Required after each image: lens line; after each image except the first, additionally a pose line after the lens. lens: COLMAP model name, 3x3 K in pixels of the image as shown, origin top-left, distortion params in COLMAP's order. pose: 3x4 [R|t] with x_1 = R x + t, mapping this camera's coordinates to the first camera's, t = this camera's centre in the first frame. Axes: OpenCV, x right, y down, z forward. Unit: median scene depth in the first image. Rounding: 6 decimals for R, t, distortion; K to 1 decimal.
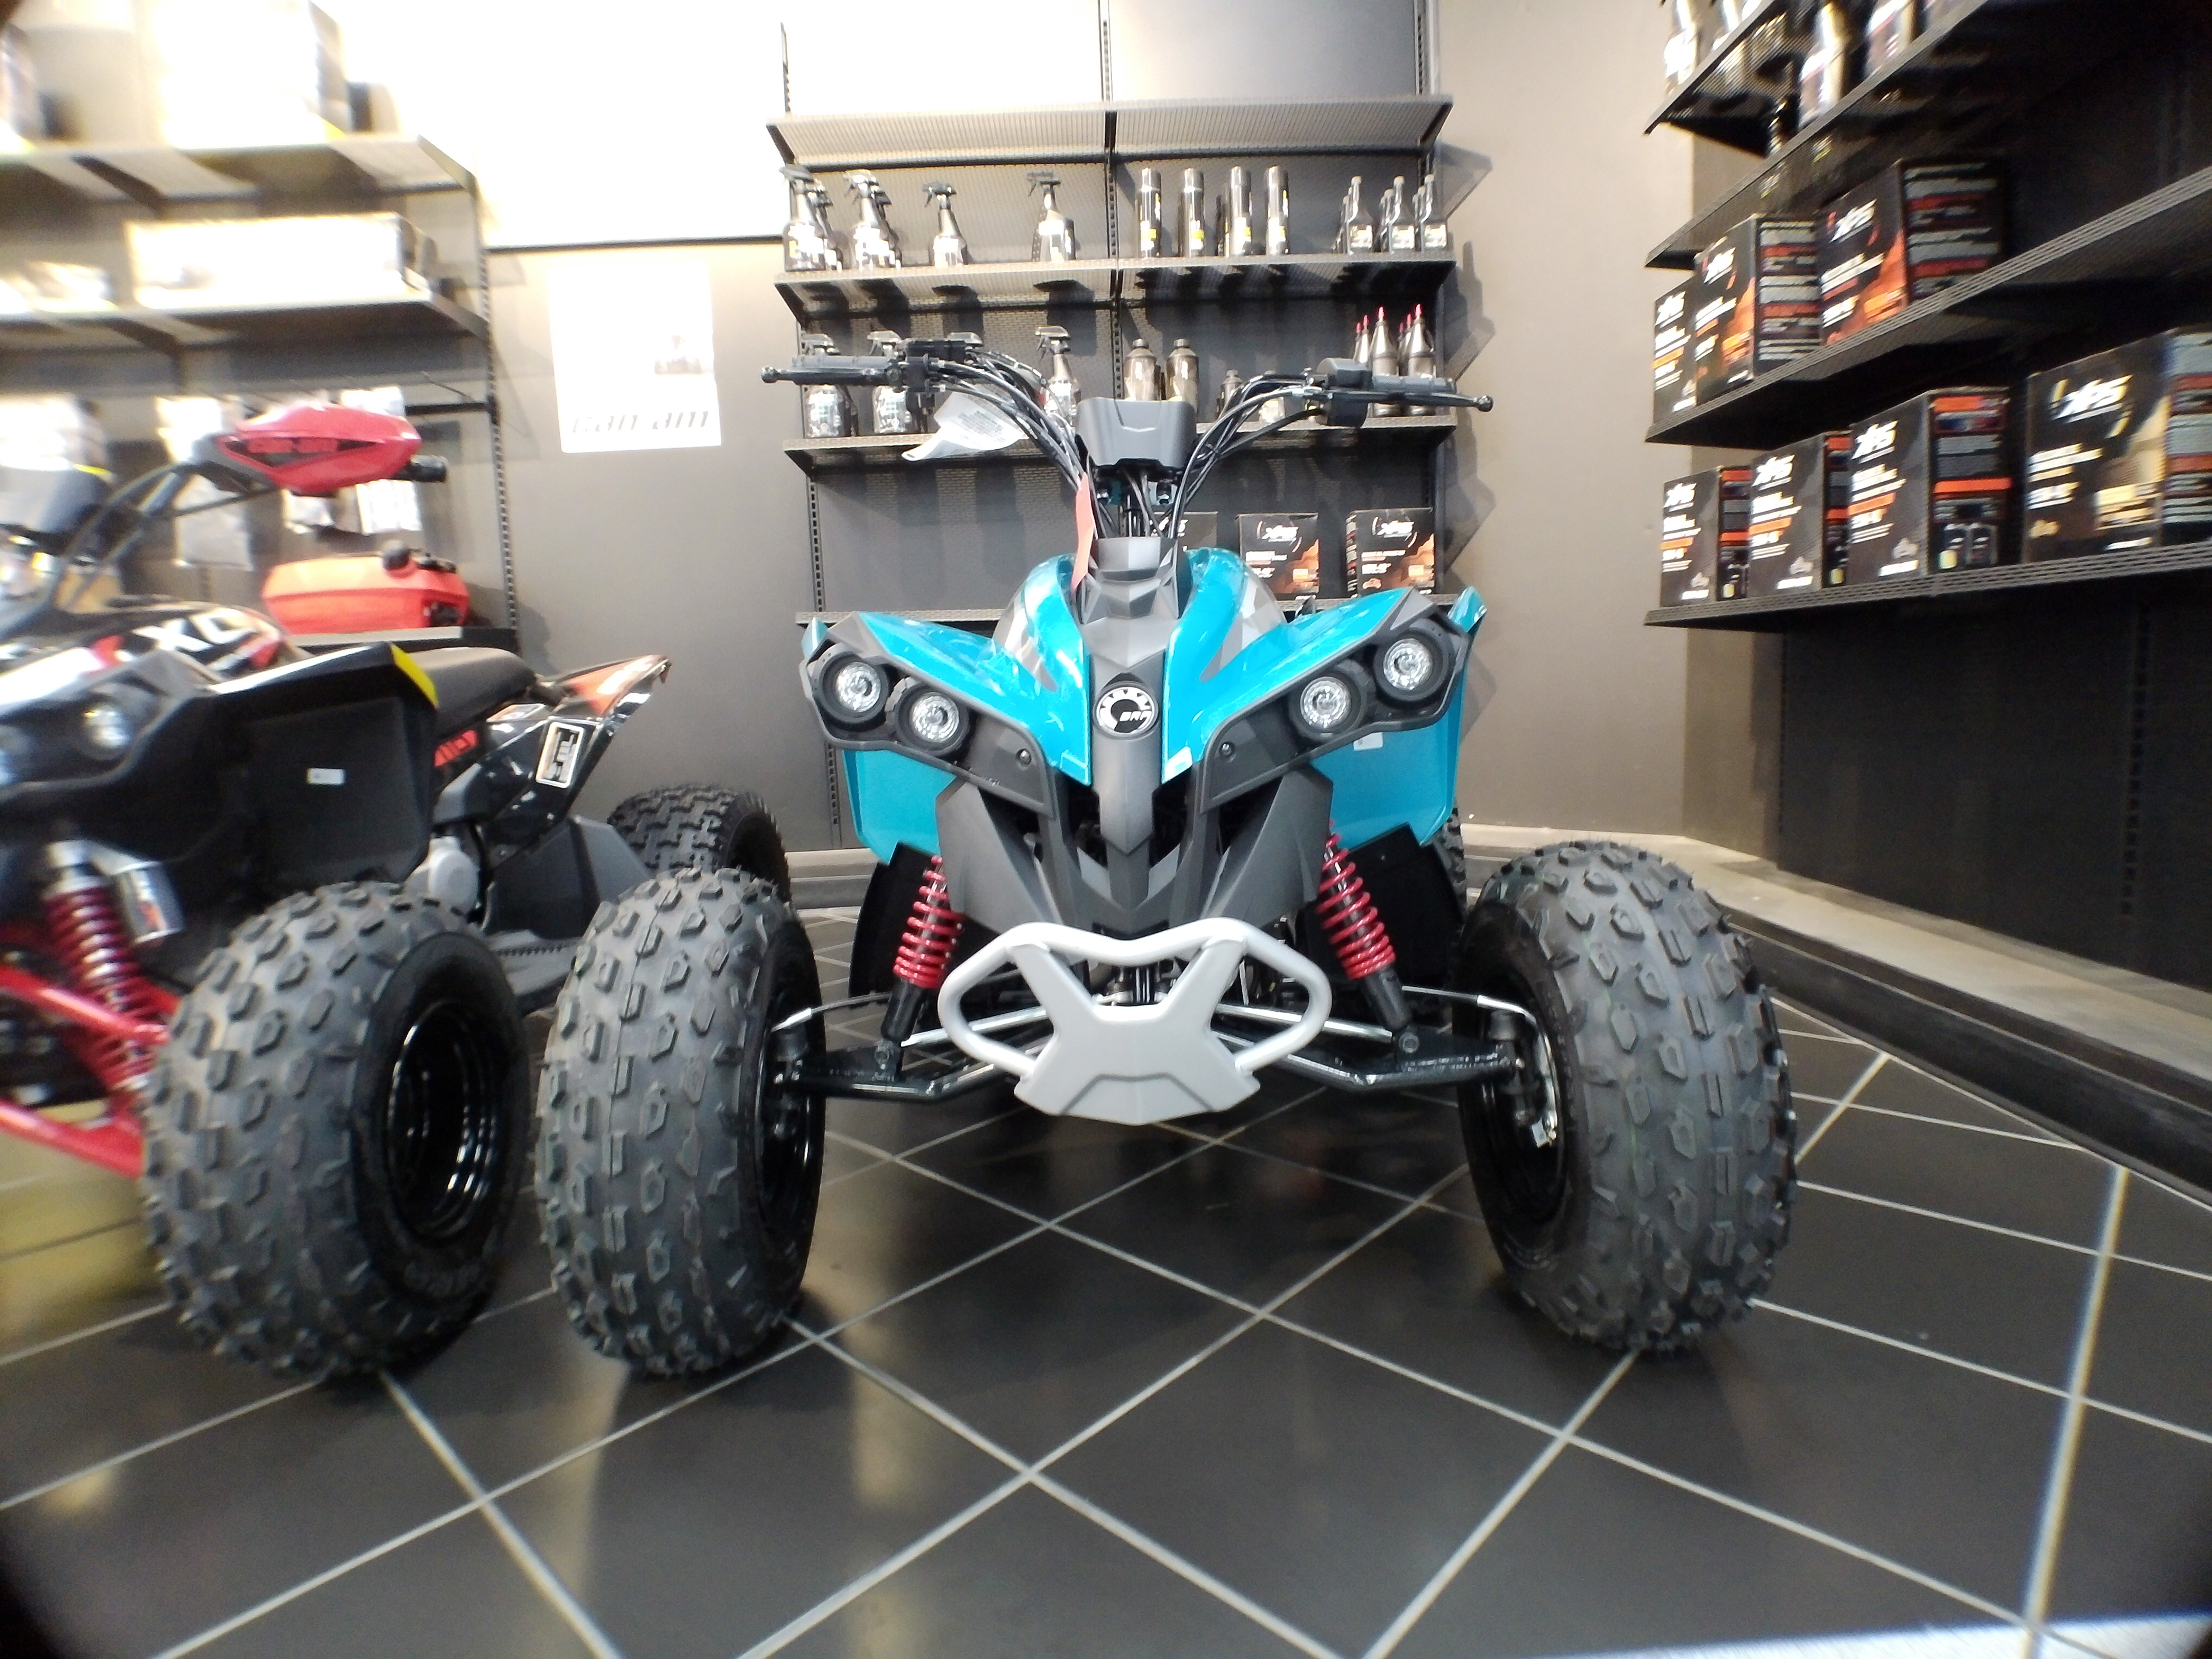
lens RADIAL K [[1179.8, 0, 1141.0], [0, 1179.8, 836.8], [0, 0, 1]] dist [-0.057685, 0.014511]
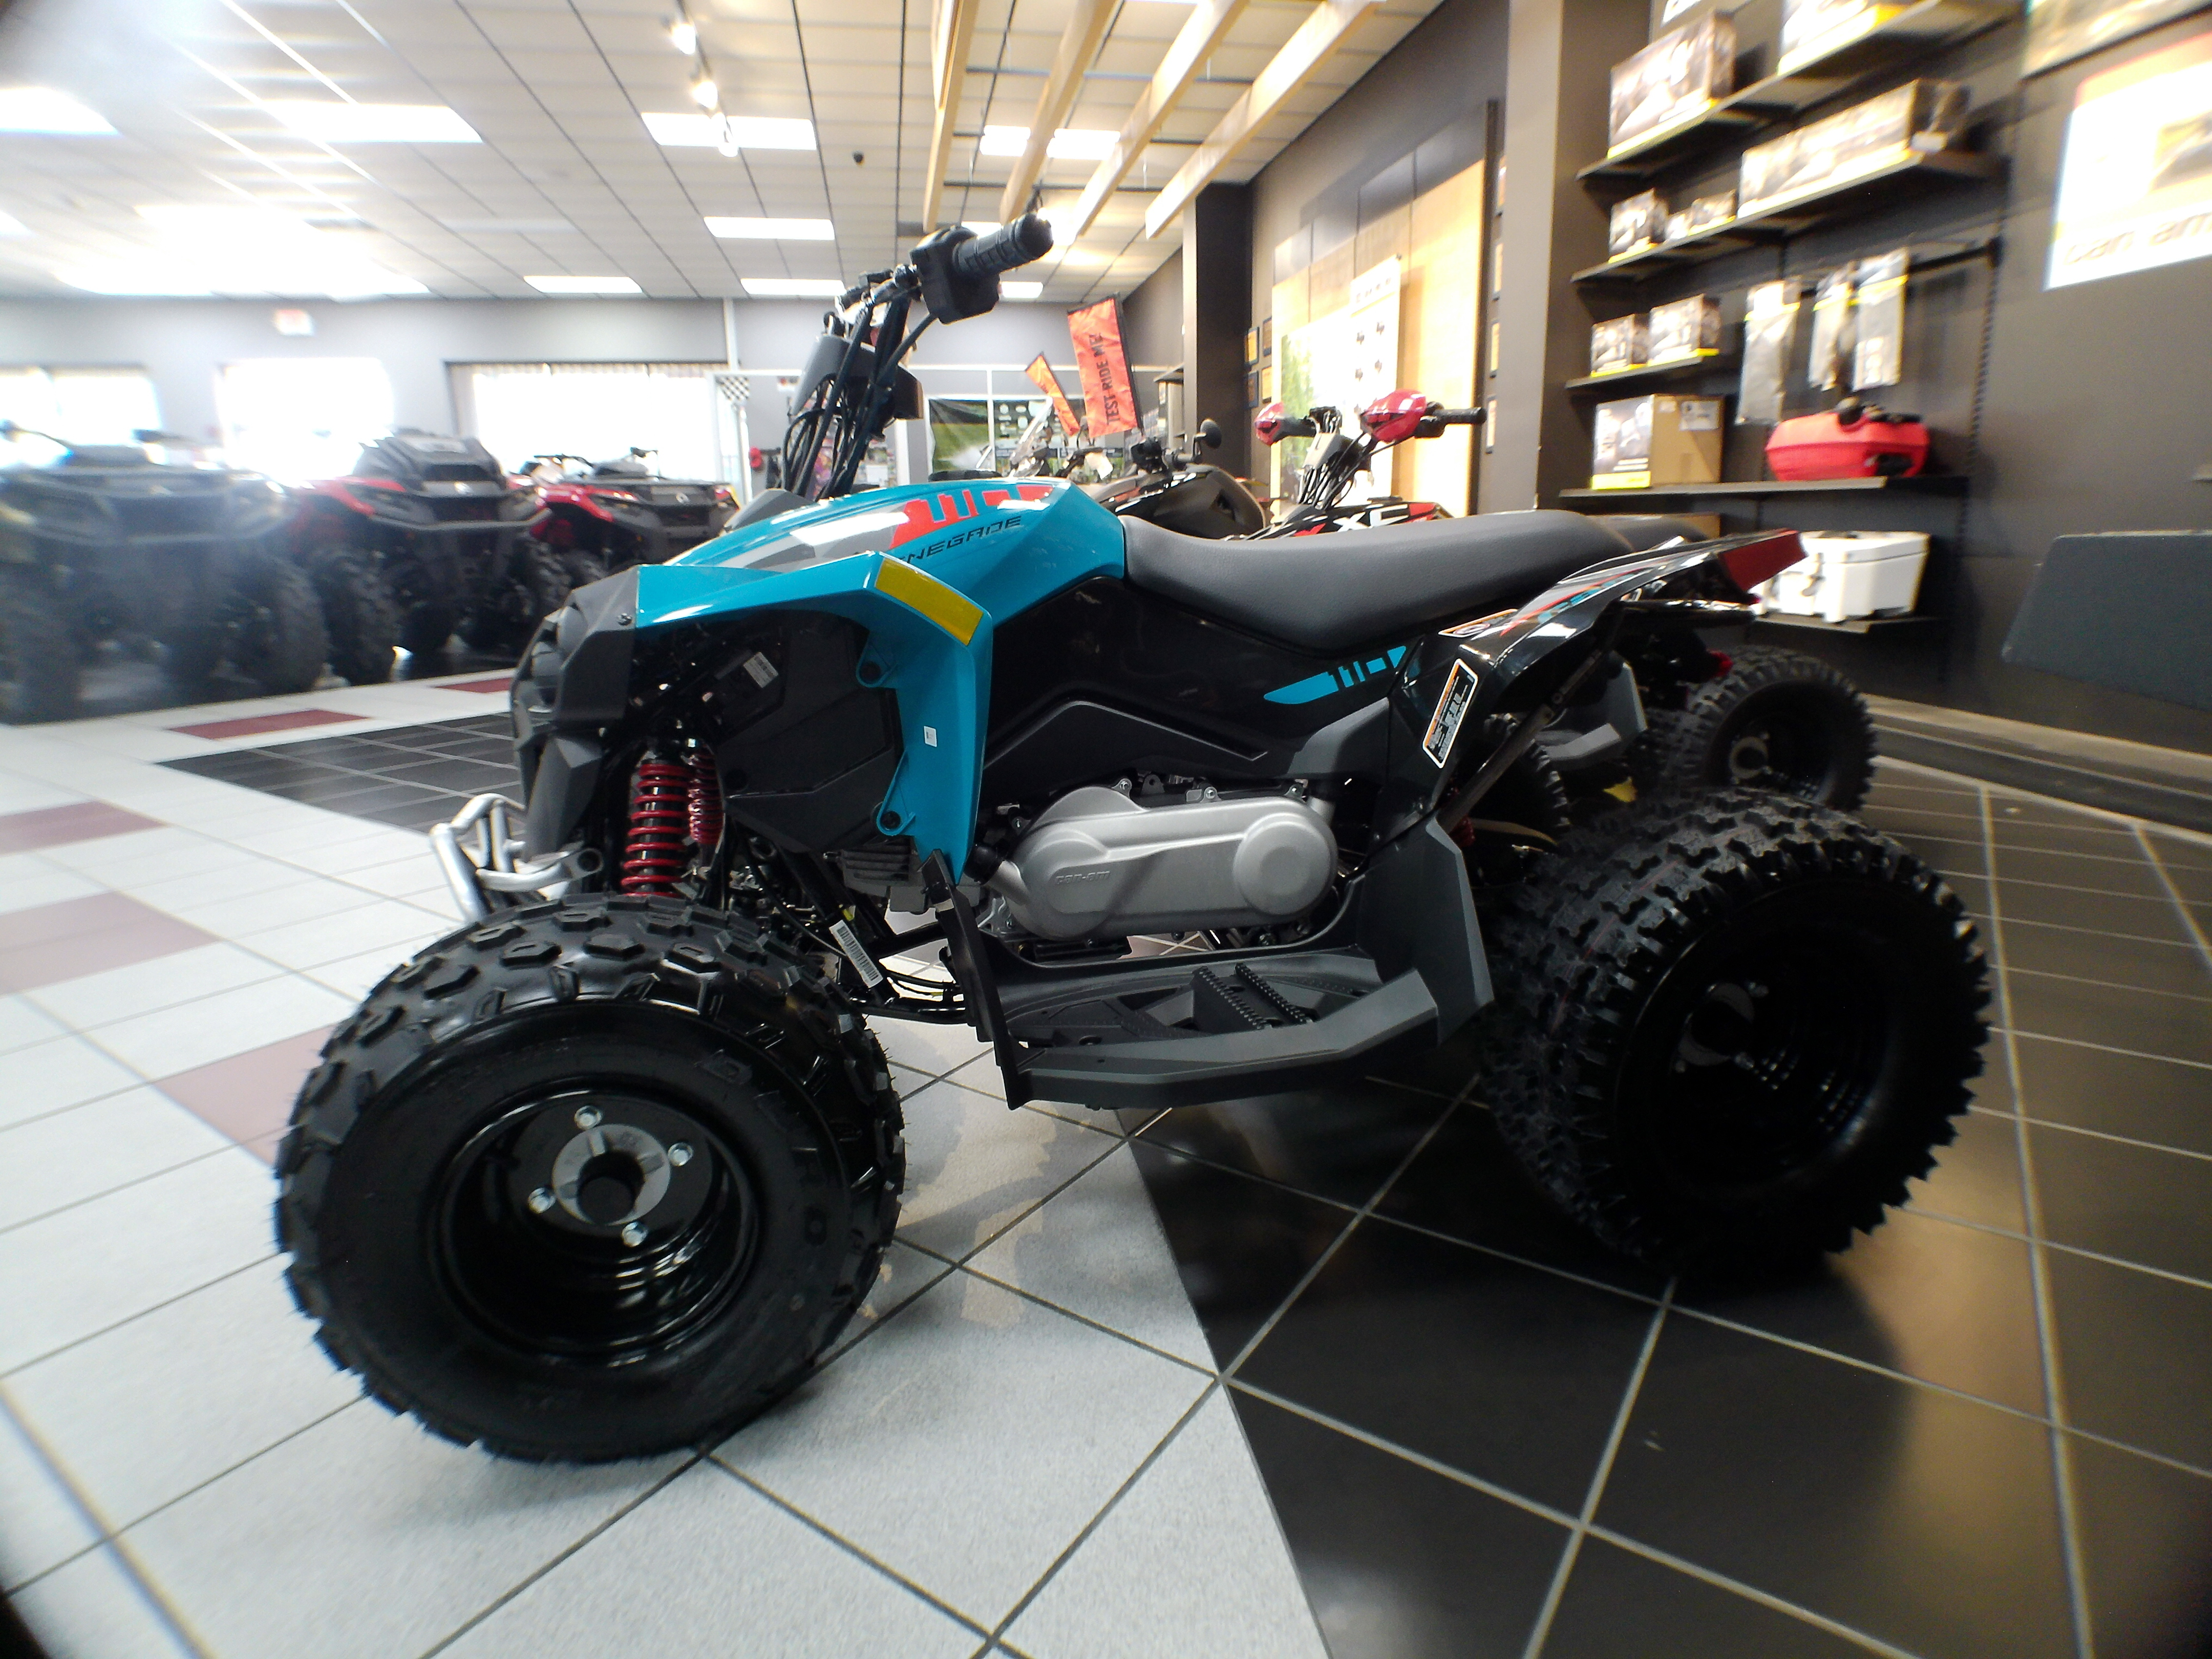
lens RADIAL K [[1179.8, 0, 1141.0], [0, 1179.8, 836.8], [0, 0, 1]] dist [-0.057685, 0.014511]
pose [[0.159500, 0.288180, -0.944199, 0.420564], [-0.128083, 0.954400, 0.269657, -0.059362], [0.978854, 0.077925, 0.189138, 0.132762]]
